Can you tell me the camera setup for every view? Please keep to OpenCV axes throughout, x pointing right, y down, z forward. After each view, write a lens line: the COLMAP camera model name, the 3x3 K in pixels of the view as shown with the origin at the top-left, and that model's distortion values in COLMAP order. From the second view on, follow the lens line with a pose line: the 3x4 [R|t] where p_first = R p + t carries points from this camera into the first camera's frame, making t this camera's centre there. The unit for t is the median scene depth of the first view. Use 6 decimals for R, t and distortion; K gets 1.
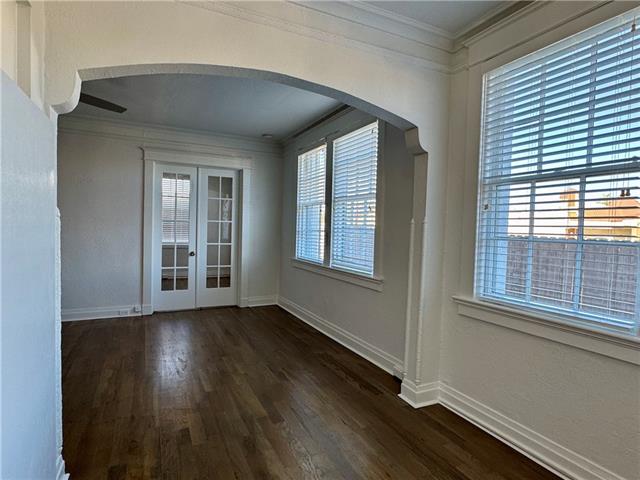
lens RADIAL K [[354.8, 0, 320.0], [0, 354.8, 240.0], [0, 0, 1]] dist [-0.001338, 0.000214]
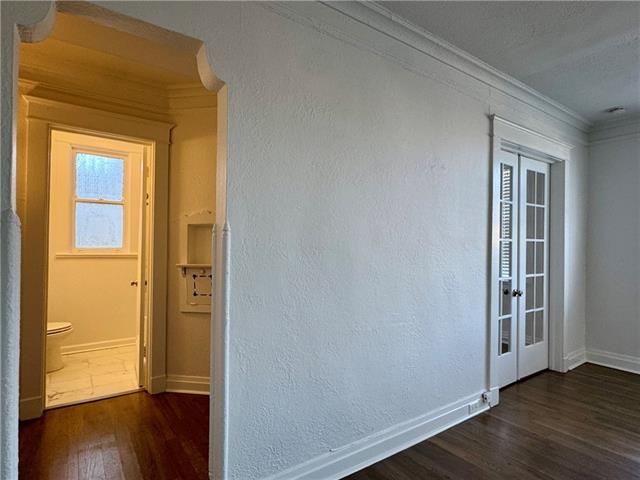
lens RADIAL K [[354.8, 0, 320.0], [0, 354.8, 240.0], [0, 0, 1]] dist [-0.001338, 0.000214]
pose [[0.986490, -0.013829, 0.163236, -0.846099], [0.021033, 0.998875, -0.042492, -0.036502], [-0.162465, 0.045351, 0.985672, 0.467764]]
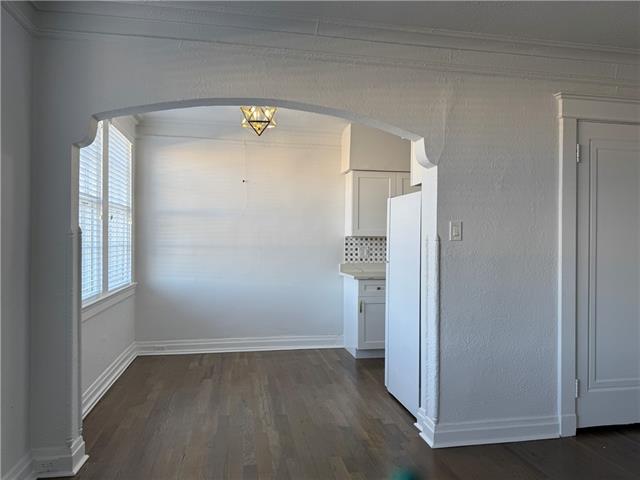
lens RADIAL K [[453.6, 0, 320.0], [0, 453.6, 240.0], [0, 0, 1]] dist [0.002387, 0.000091]
pose [[-0.962114, -0.034570, 0.270445, -0.266141], [-0.023596, 0.998765, 0.043727, -0.046339], [-0.271623, 0.035689, -0.961742, 0.946403]]
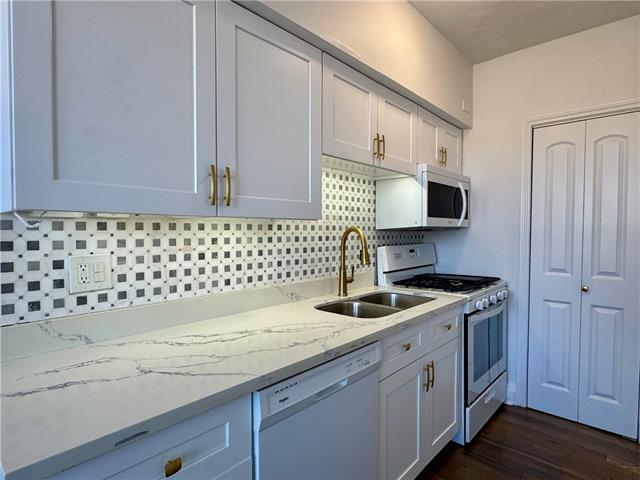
lens RADIAL K [[354.8, 0, 320.0], [0, 354.8, 240.0], [0, 0, 1]] dist [-0.001338, 0.000214]
pose [[-0.931344, -0.019267, -0.363632, -0.126518], [-0.041408, 0.997726, 0.053190, -0.011978], [0.361780, 0.064596, -0.930023, 0.129429]]
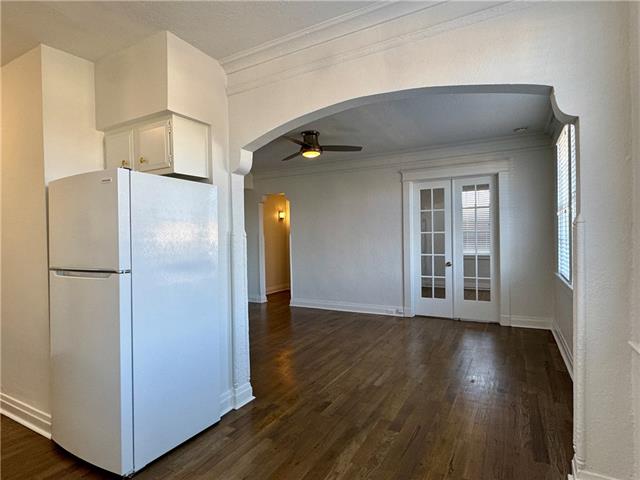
lens RADIAL K [[354.8, 0, 320.0], [0, 354.8, 240.0], [0, 0, 1]] dist [-0.001338, 0.000214]
pose [[0.573626, -0.029730, -0.818578, 0.284253], [0.002968, 0.999410, -0.034218, 0.003070], [0.819112, 0.017199, 0.573376, 0.113662]]
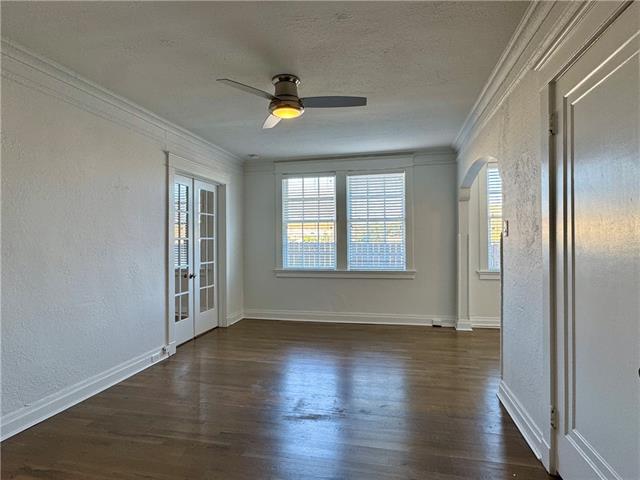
lens RADIAL K [[354.8, 0, 320.0], [0, 354.8, 240.0], [0, 0, 1]] dist [-0.001338, 0.000214]
pose [[0.623049, -0.032149, 0.781522, -0.899553], [0.053594, 0.998561, -0.001649, -0.033785], [-0.780344, 0.042912, 0.623876, 0.209198]]
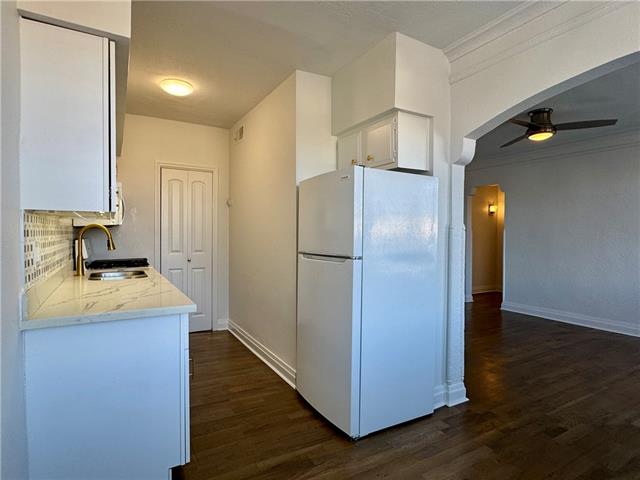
lens RADIAL K [[354.8, 0, 320.0], [0, 354.8, 240.0], [0, 0, 1]] dist [-0.001338, 0.000214]
pose [[0.069870, -0.006873, -0.997532, 0.275214], [-0.041949, 0.999071, -0.009822, 0.007957], [0.996674, 0.042532, 0.069517, 0.084825]]
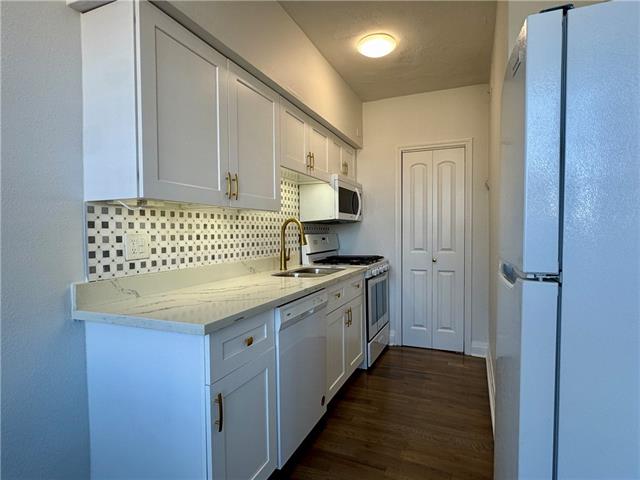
lens RADIAL K [[354.8, 0, 320.0], [0, 354.8, 240.0], [0, 0, 1]] dist [-0.001338, 0.000214]
pose [[-0.758212, -0.006383, -0.651977, 0.017659], [-0.037940, 0.998690, 0.034344, 0.005872], [0.650904, 0.050776, -0.757460, 0.214678]]
